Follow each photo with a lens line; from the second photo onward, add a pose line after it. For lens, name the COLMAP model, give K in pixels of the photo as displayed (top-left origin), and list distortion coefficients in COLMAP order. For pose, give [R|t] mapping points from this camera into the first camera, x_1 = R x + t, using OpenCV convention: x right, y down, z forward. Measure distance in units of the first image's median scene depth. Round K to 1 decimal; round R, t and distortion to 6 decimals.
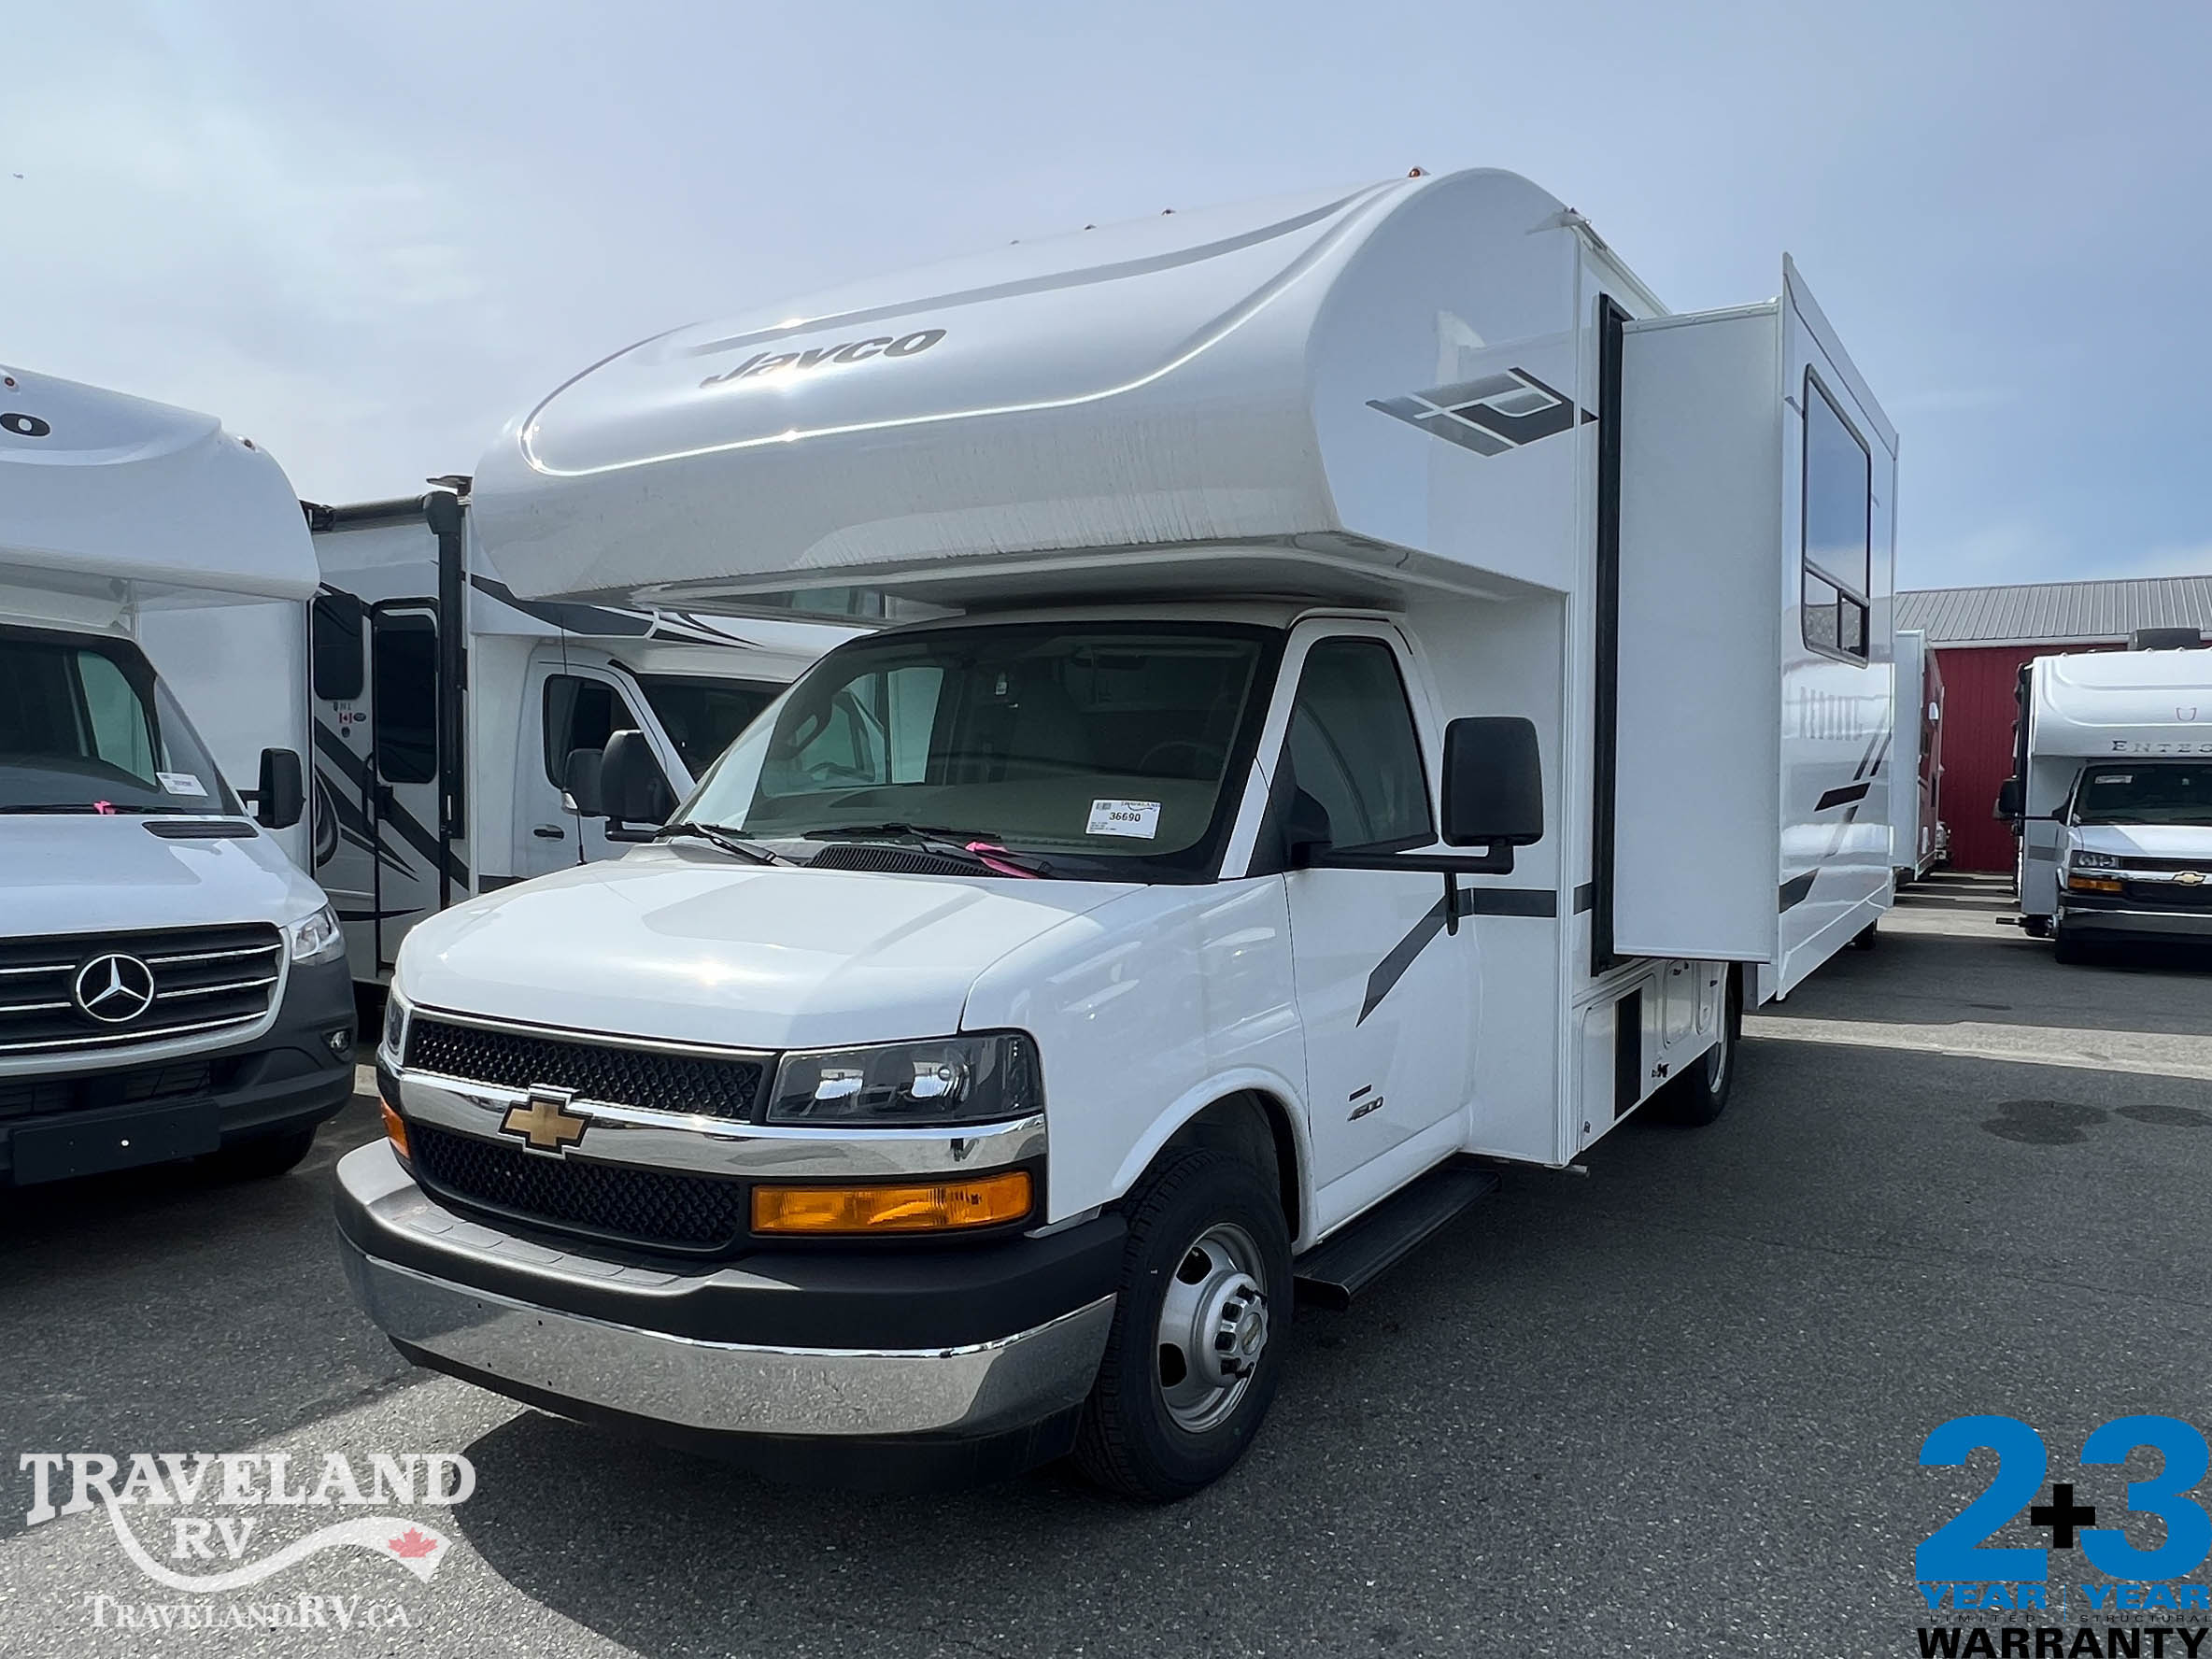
lens RADIAL K [[882.8, 0, 1103.5], [0, 882.8, 827.7], [0, 0, 1]] dist [-0.002693, 0.000253]
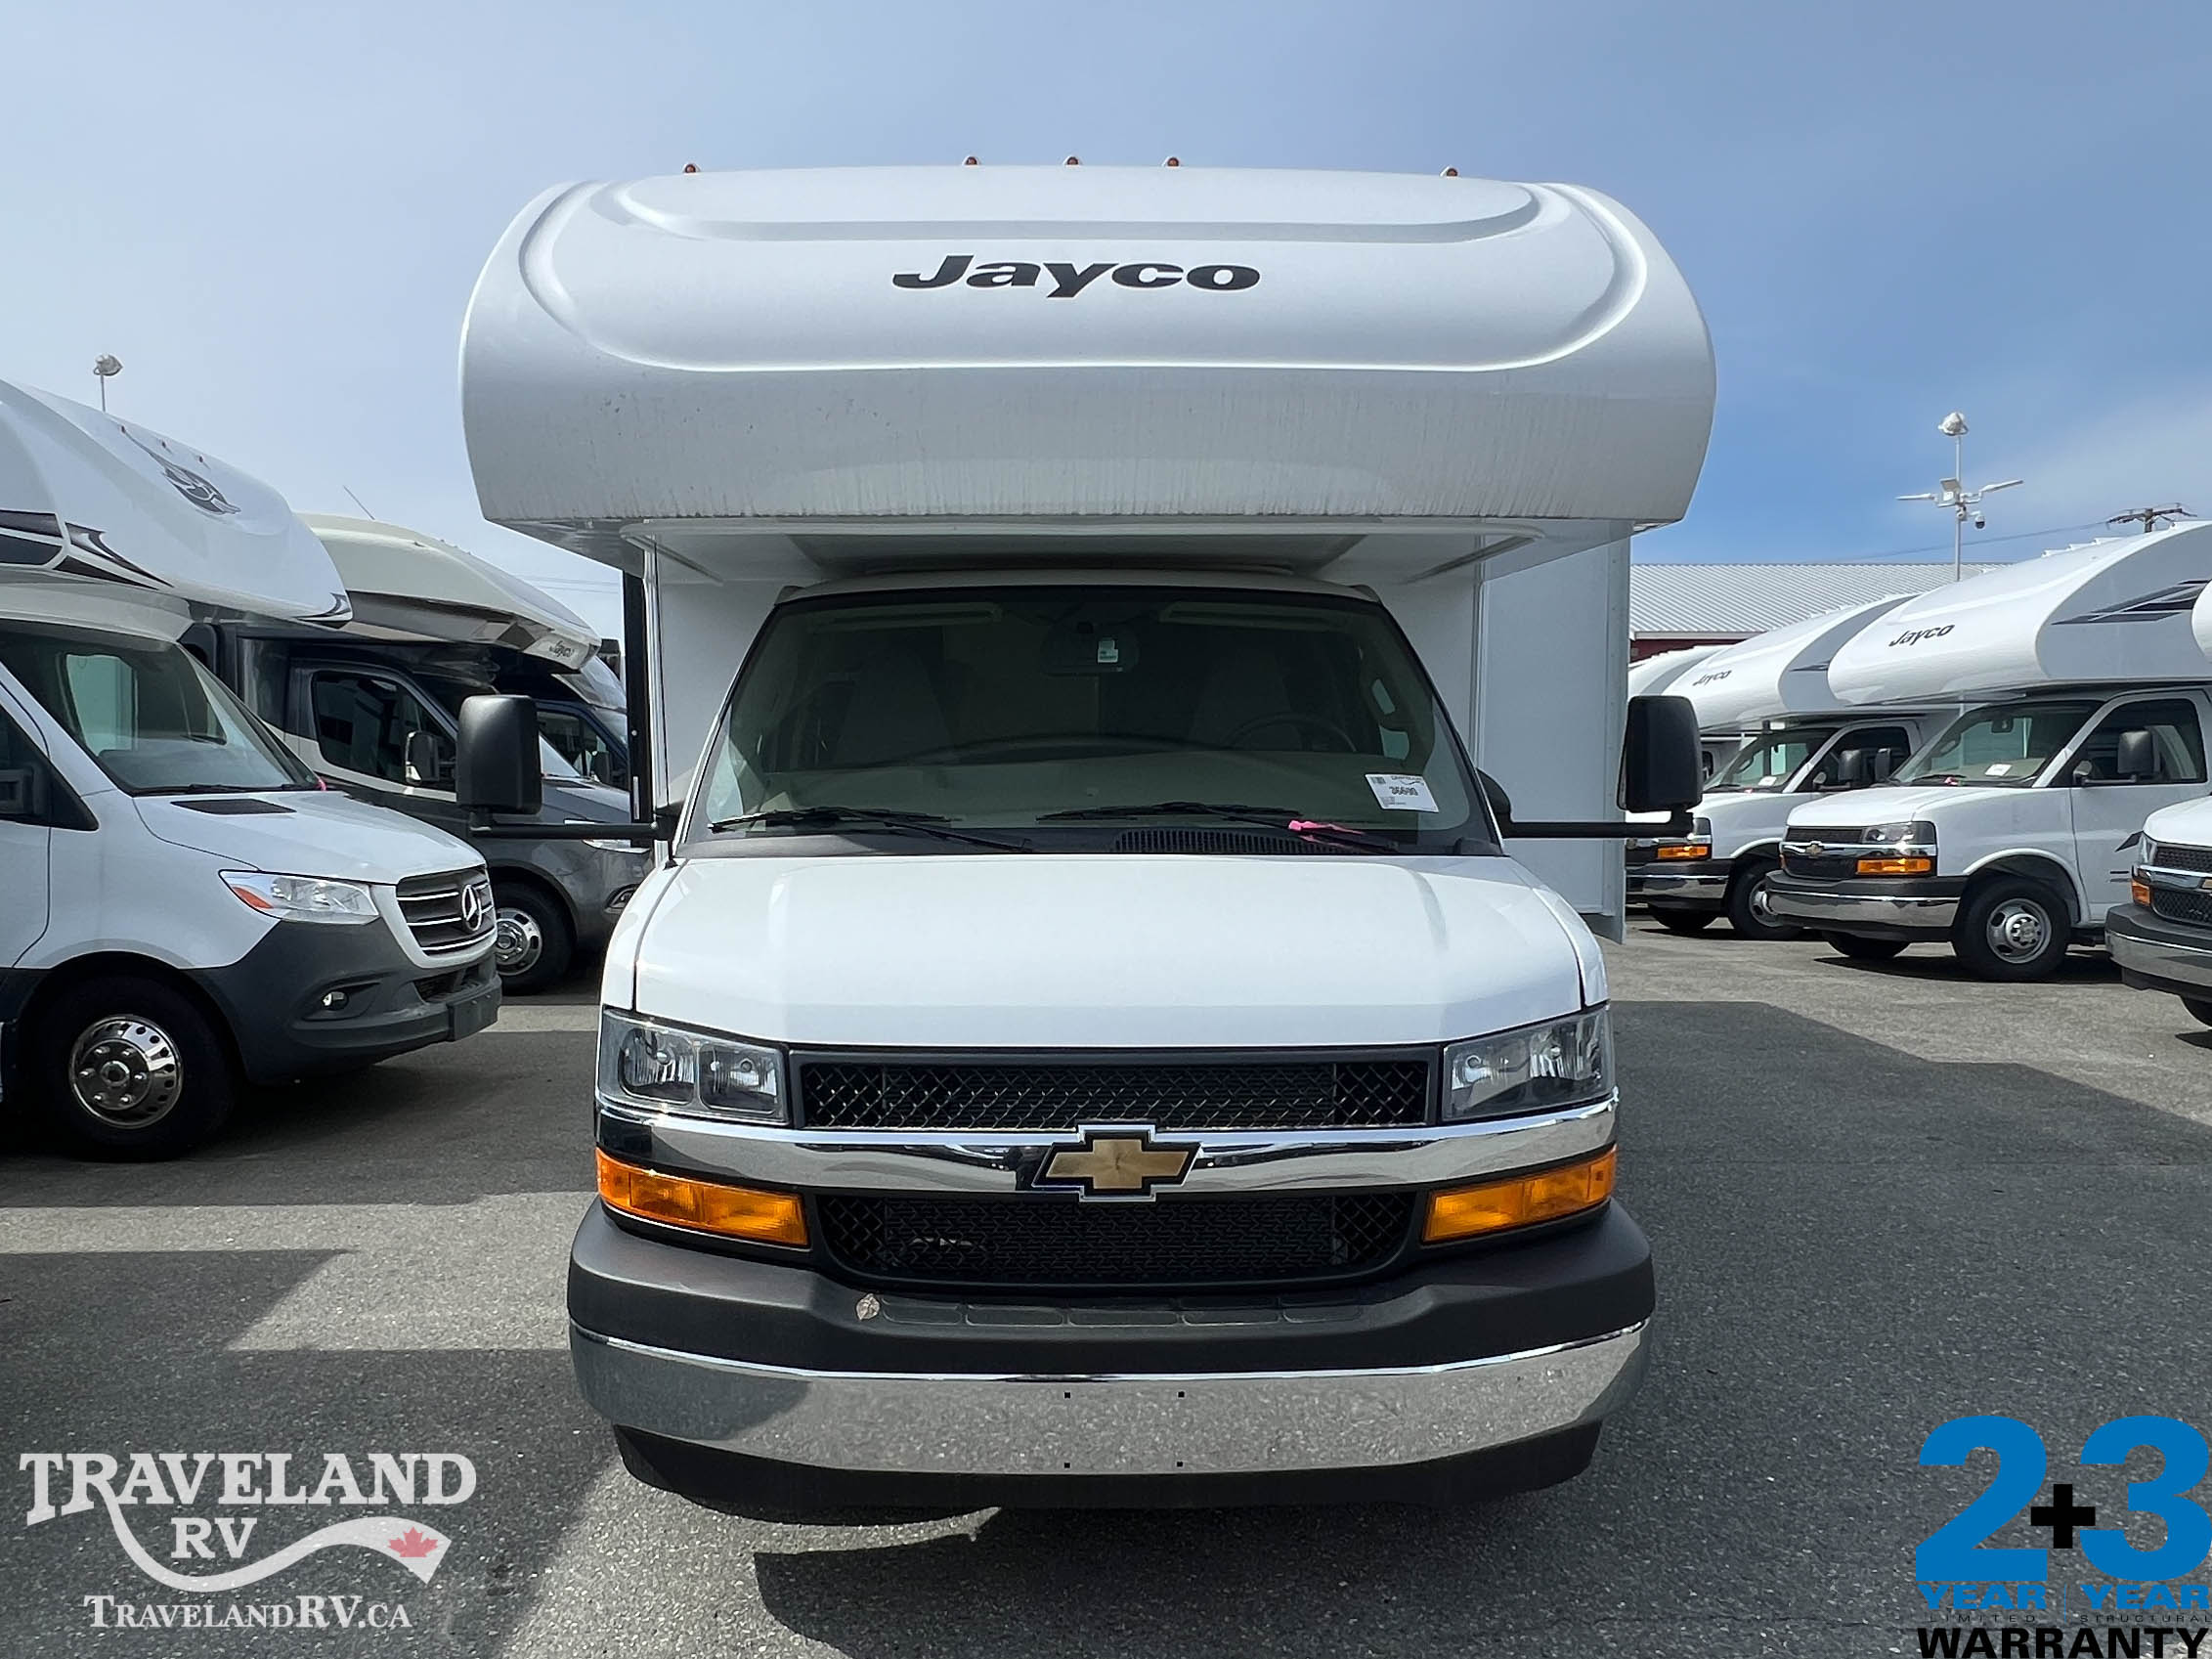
lens RADIAL K [[882.8, 0, 1103.5], [0, 882.8, 827.7], [0, 0, 1]] dist [-0.002693, 0.000253]
pose [[0.951915, -0.028423, 0.305041, -0.874262], [0.021720, 0.999443, 0.025348, -0.005369], [-0.305591, -0.017503, 0.952002, 0.206200]]
